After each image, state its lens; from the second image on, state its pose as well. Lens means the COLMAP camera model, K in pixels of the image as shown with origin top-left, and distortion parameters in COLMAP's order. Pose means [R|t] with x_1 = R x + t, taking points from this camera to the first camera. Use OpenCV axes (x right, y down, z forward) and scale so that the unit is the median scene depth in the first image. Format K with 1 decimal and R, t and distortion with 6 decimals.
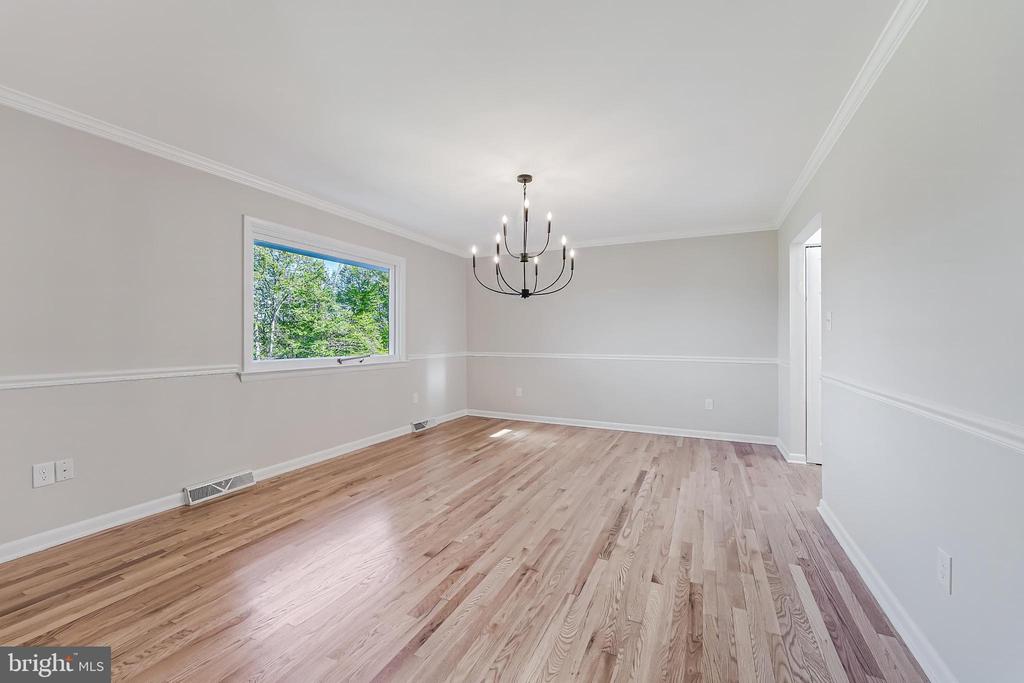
lens RADIAL K [[413.0, 0, 517.5], [0, 413.0, 337.2], [0, 0, 1]] dist [-0.001272, -0.000011]
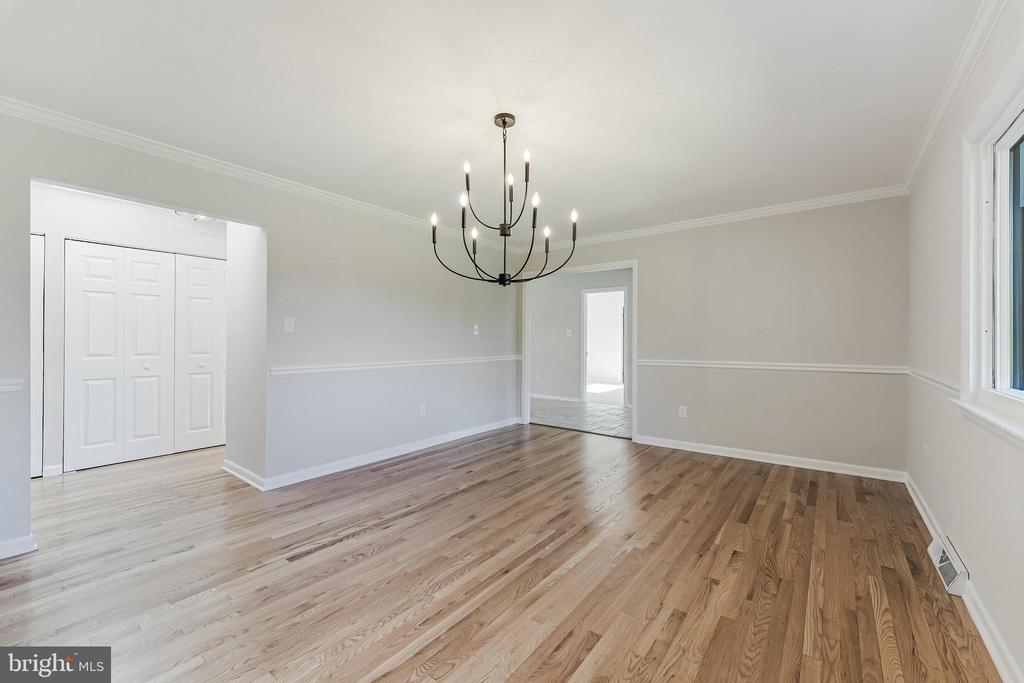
lens RADIAL K [[413.0, 0, 517.5], [0, 413.0, 337.2], [0, 0, 1]] dist [-0.001272, -0.000011]
pose [[-0.976169, -0.004160, 0.216970, -0.164542], [-0.005185, 0.999978, -0.004155, -0.000460], [-0.216948, -0.005180, -0.976170, 1.711537]]
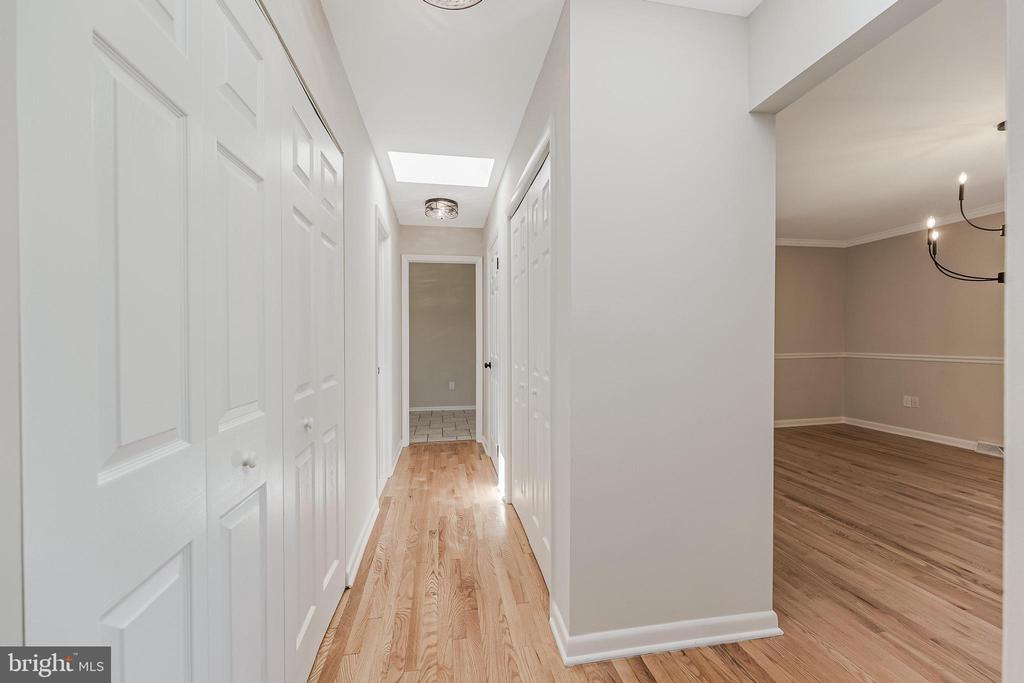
lens RADIAL K [[413.0, 0, 517.5], [0, 413.0, 337.2], [0, 0, 1]] dist [-0.001272, -0.000011]
pose [[-0.819121, 0.003130, -0.573612, 1.195792], [0.007875, 0.999952, -0.005788, 0.001074], [0.573567, -0.009258, -0.819107, 1.112872]]
